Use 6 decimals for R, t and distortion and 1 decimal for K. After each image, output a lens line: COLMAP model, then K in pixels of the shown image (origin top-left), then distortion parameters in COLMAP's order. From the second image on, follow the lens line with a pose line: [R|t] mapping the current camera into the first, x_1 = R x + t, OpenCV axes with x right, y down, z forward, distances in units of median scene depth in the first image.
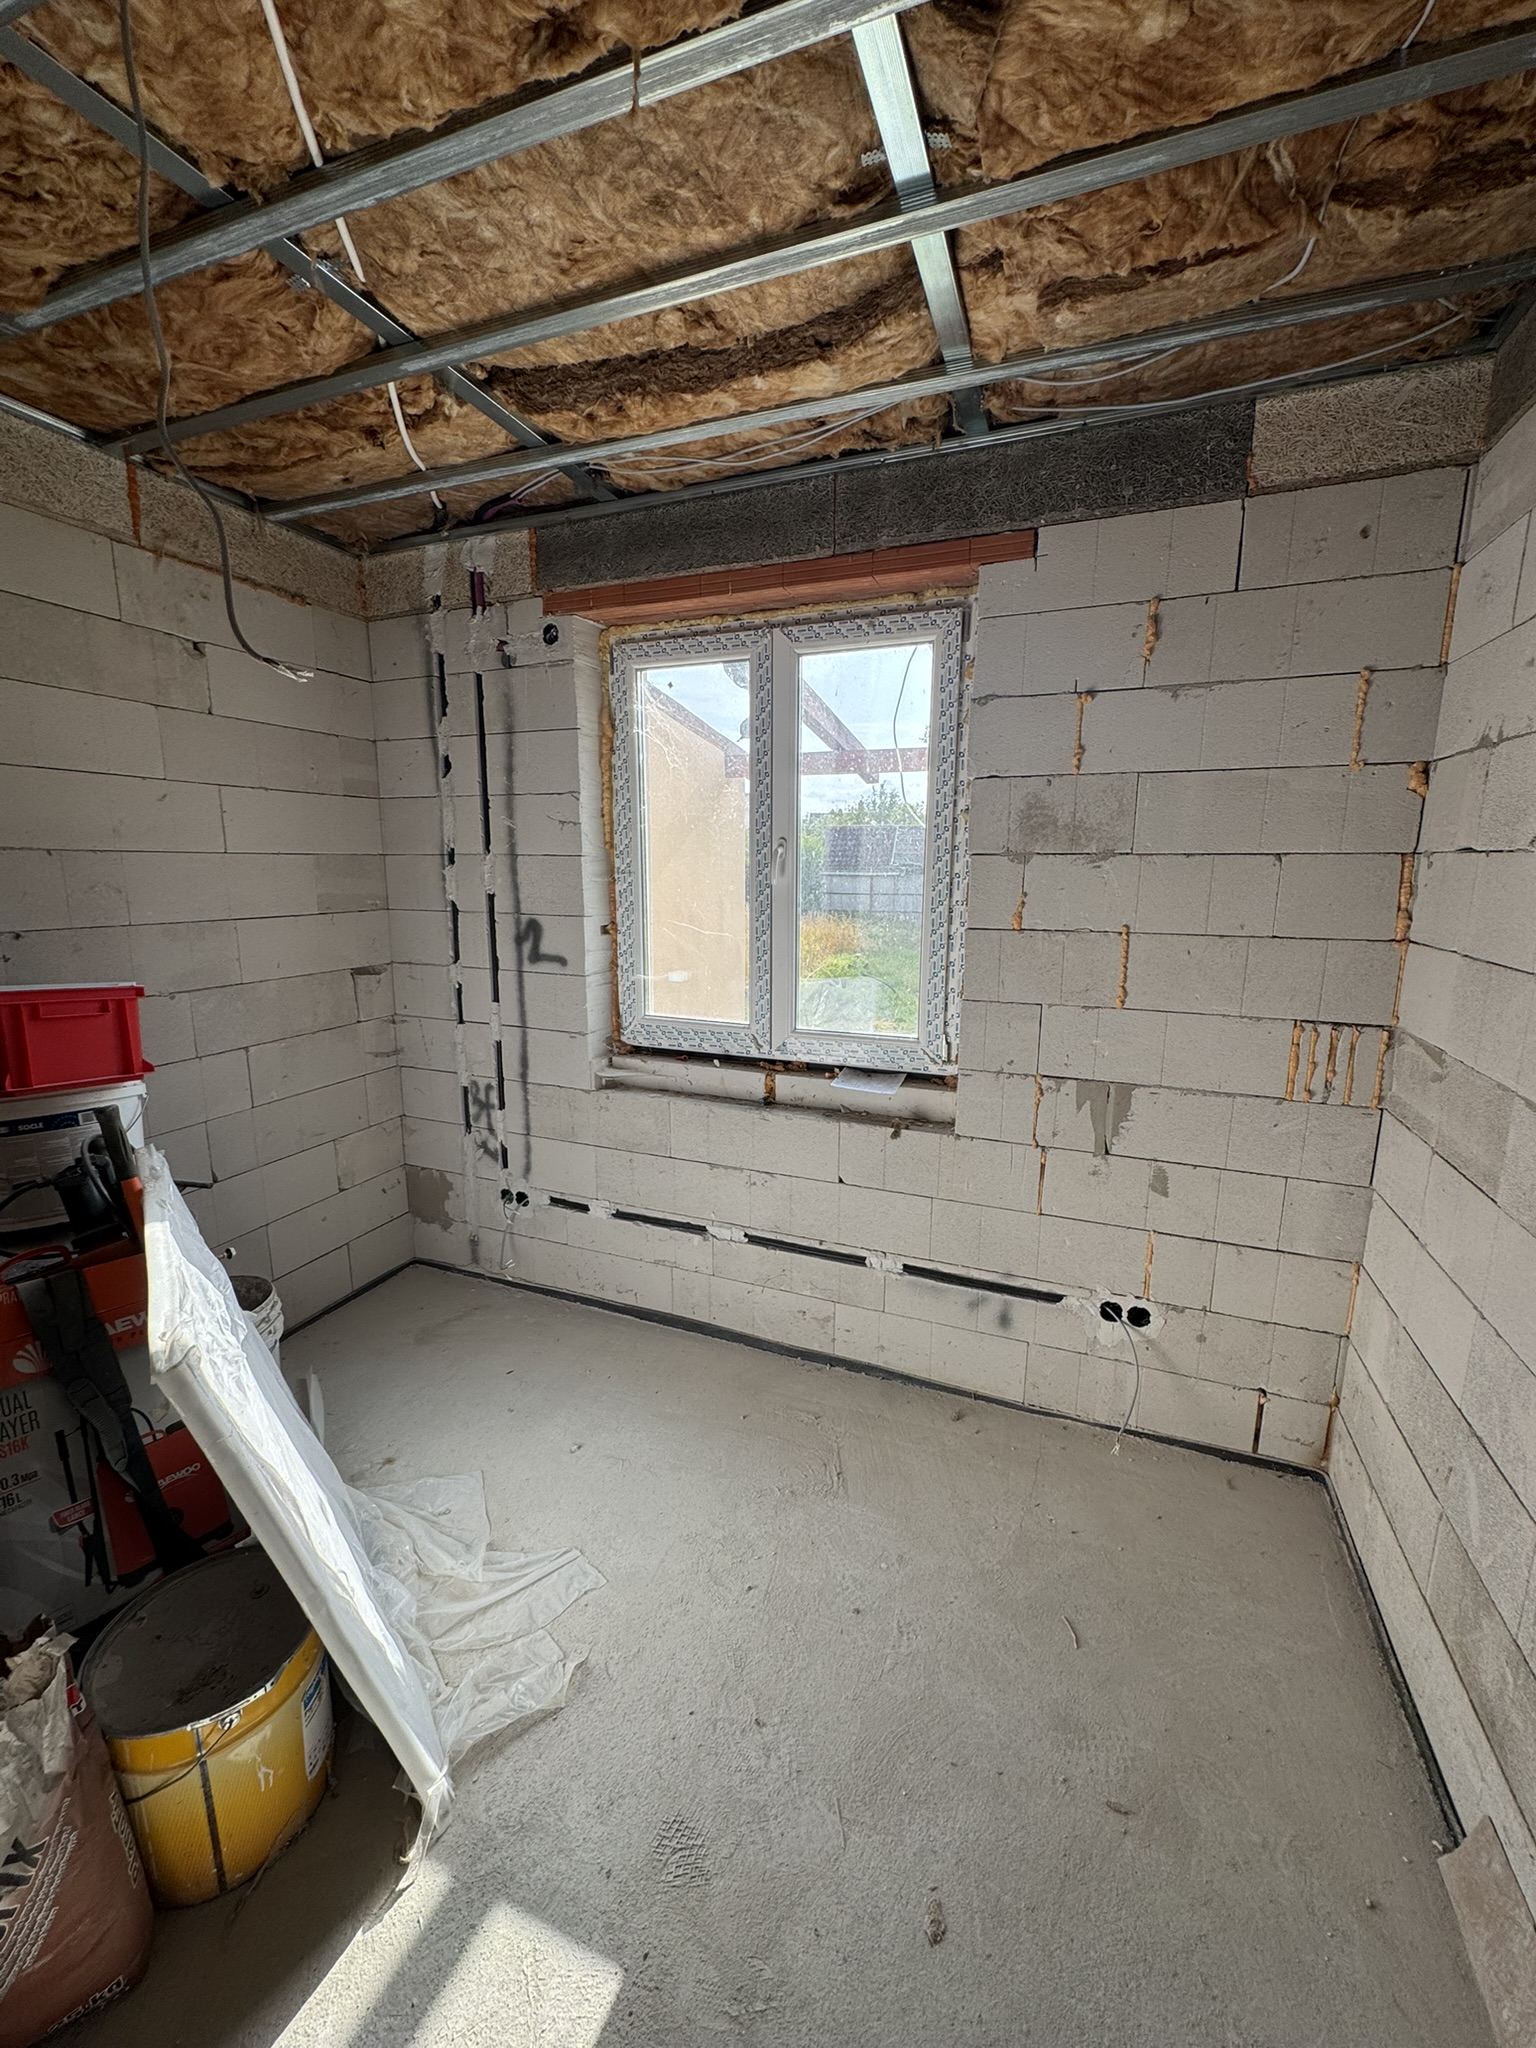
lens RADIAL K [[819.2, 0, 768.6], [0, 819.2, 1018.8], [0, 0, 1]] dist [-0.001679, 0.000242]
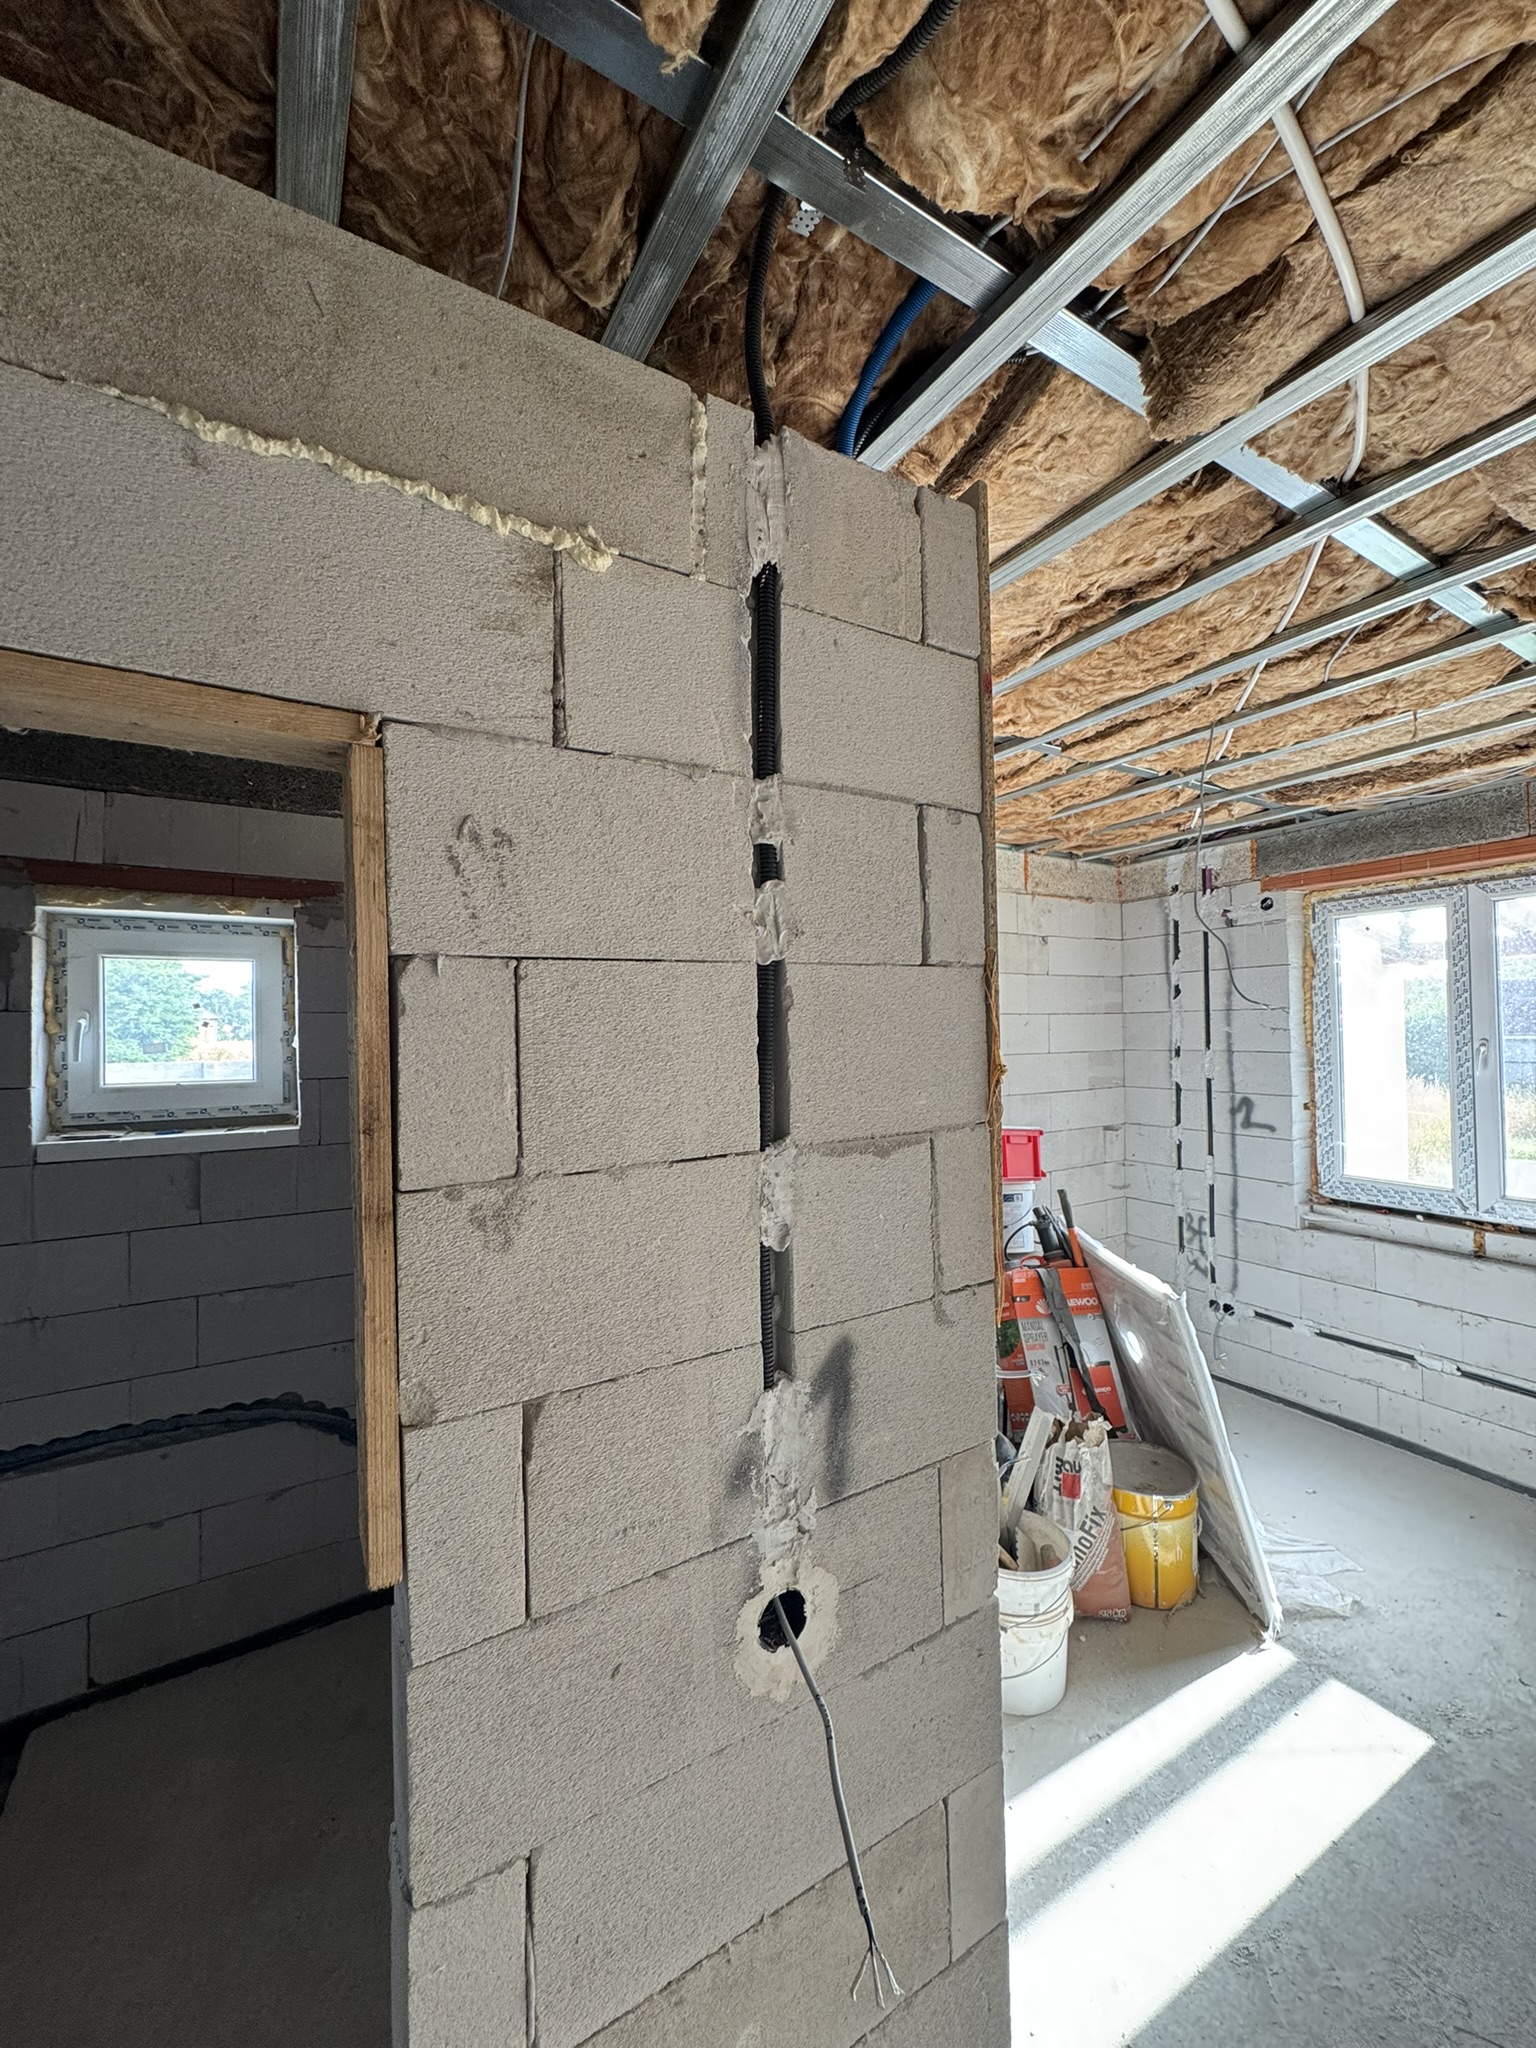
lens RADIAL K [[819.2, 0, 768.6], [0, 819.2, 1018.8], [0, 0, 1]] dist [-0.001679, 0.000242]
pose [[0.796110, -0.027631, -0.604520, -0.089675], [-0.093079, 0.981479, -0.167440, 0.056135], [0.597950, 0.189569, 0.778793, -0.590536]]
